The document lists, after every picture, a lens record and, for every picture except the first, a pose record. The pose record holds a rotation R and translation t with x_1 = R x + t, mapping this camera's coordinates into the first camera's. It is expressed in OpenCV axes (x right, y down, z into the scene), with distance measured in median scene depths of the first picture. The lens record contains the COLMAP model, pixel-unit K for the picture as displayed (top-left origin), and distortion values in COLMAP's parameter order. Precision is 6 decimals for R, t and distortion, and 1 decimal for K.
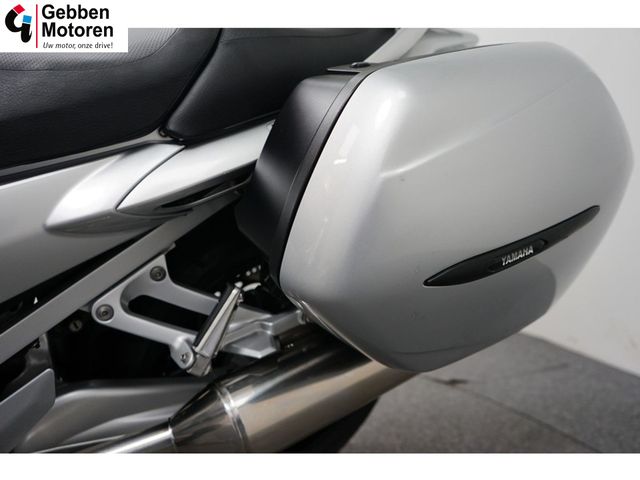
lens RADIAL K [[521.5, 0, 320.0], [0, 521.5, 240.0], [0, 0, 1]] dist [0.002646, 0.004918]
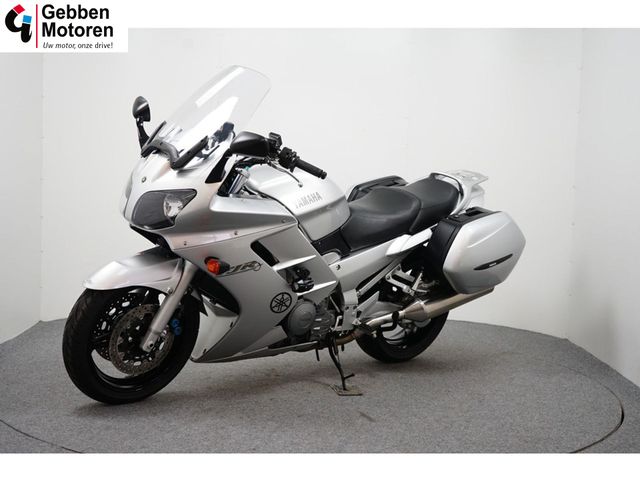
lens RADIAL K [[945.4, 0, 320.0], [0, 945.4, 240.0], [0, 0, 1]] dist [0.002112, 0.009557]
pose [[0.989871, 0.032911, 0.138103, -1.843786], [-0.029181, 0.999155, -0.028944, 0.076536], [-0.138939, 0.024621, 0.989995, -5.670318]]
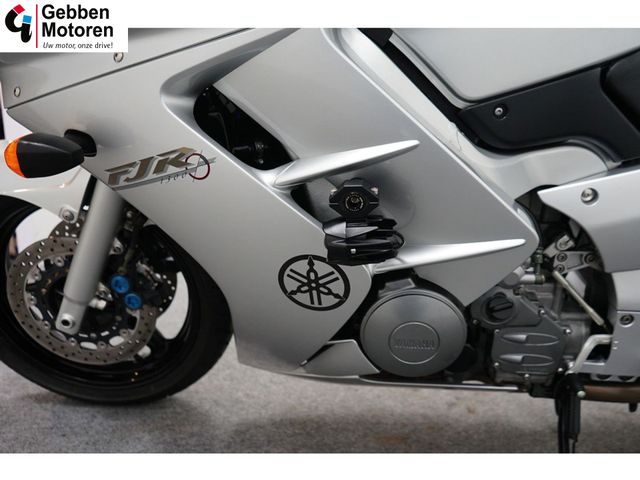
lens RADIAL K [[521.5, 0, 320.0], [0, 521.5, 240.0], [0, 0, 1]] dist [0.002646, 0.004918]
pose [[0.791806, 0.160702, -0.589252, -0.613439], [-0.090055, 0.984938, 0.147603, 0.052797], [0.604097, -0.063808, 0.794352, -0.605292]]
